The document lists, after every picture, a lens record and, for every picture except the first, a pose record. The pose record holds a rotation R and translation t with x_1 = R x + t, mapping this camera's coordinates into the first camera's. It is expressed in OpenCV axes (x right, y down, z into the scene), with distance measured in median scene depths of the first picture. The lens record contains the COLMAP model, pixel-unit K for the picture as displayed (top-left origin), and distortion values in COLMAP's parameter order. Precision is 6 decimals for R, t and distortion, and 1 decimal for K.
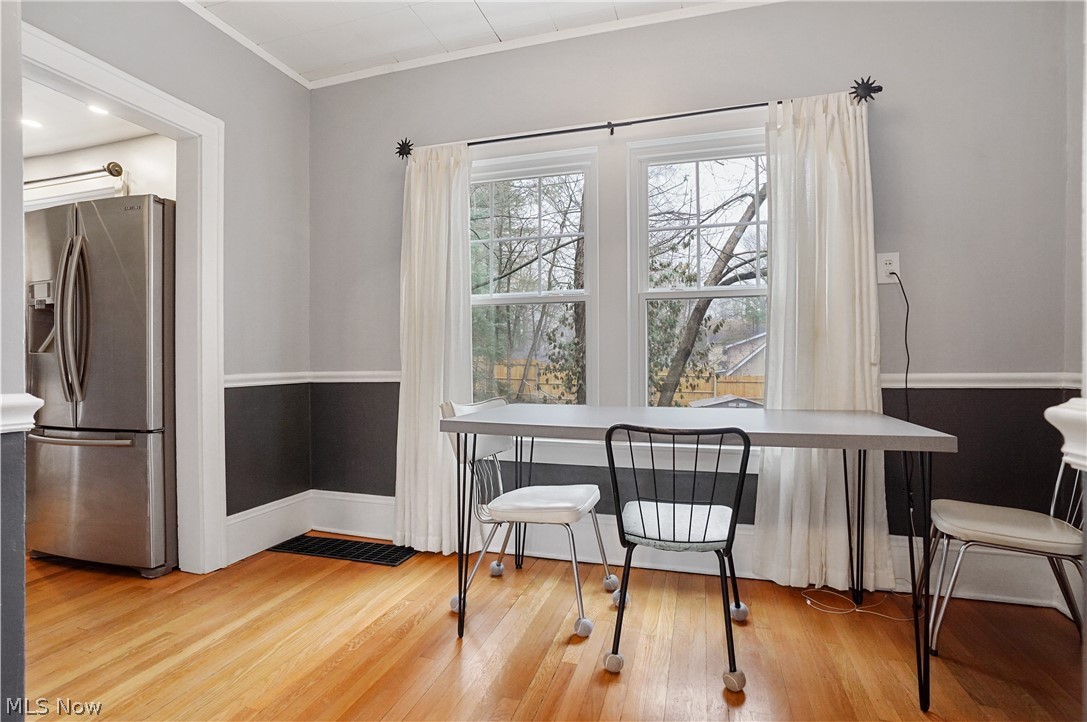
lens RADIAL K [[519.6, 0, 543.5], [0, 519.6, 361.0], [0, 0, 1]] dist [-0.001717, -0.000340]
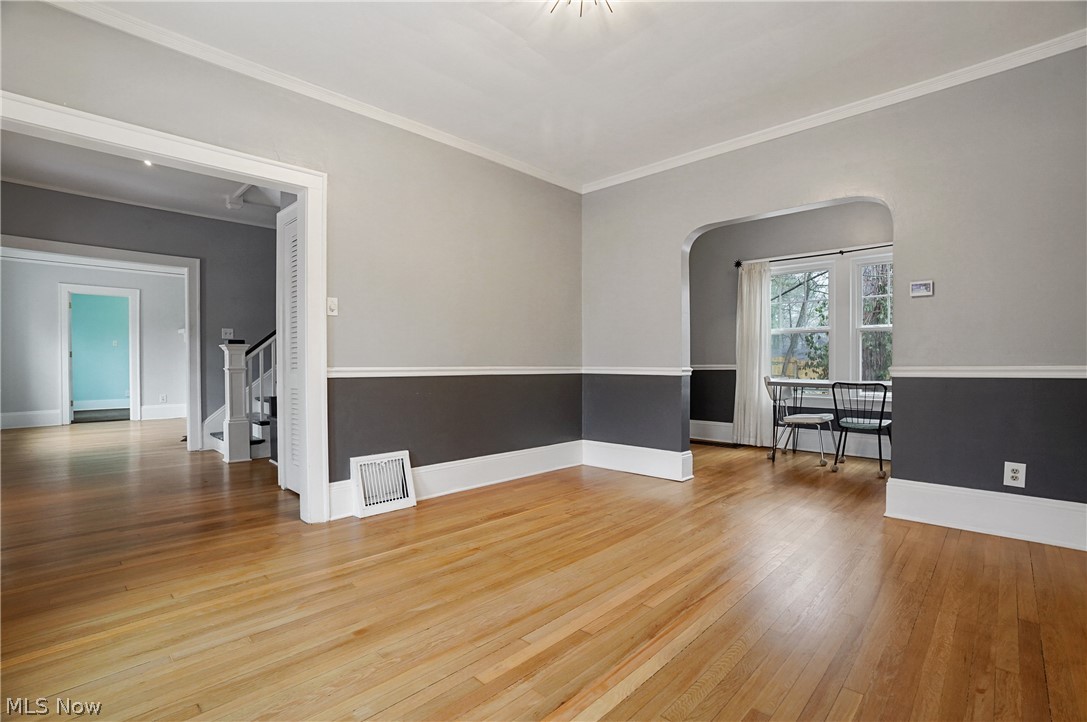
lens RADIAL K [[509.8, 0, 543.5], [0, 509.8, 361.0], [0, 0, 1]] dist [-0.084014, 0.054556]
pose [[0.890897, 0.004880, -0.454178, -0.031143], [-0.001388, 0.999967, 0.008022, -0.011844], [0.454202, -0.006517, 0.890875, -1.279024]]
